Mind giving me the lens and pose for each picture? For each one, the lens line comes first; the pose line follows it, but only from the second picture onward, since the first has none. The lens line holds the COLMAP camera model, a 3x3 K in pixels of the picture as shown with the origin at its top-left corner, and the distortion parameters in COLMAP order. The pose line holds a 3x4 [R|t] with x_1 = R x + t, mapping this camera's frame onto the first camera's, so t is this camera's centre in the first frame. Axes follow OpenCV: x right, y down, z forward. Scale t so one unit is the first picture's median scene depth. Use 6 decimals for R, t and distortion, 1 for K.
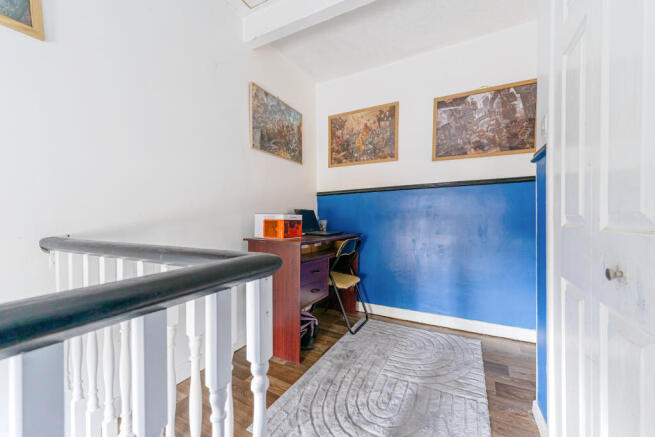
lens RADIAL K [[266.5, 0, 328.2], [0, 266.5, 219.3], [0, 0, 1]] dist [0.017461, -0.000745]
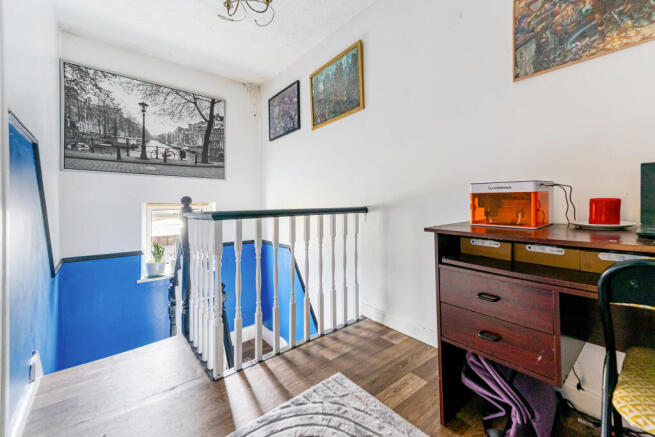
lens RADIAL K [[266.5, 0, 344.0], [0, 266.5, 201.5], [0, 0, 1]] dist [0.017461, -0.000745]
pose [[-0.344078, 0.001068, -0.938940, 0.463034], [0.002699, 0.999996, 0.000148, 0.020170], [0.938937, -0.002483, -0.344080, 0.837444]]
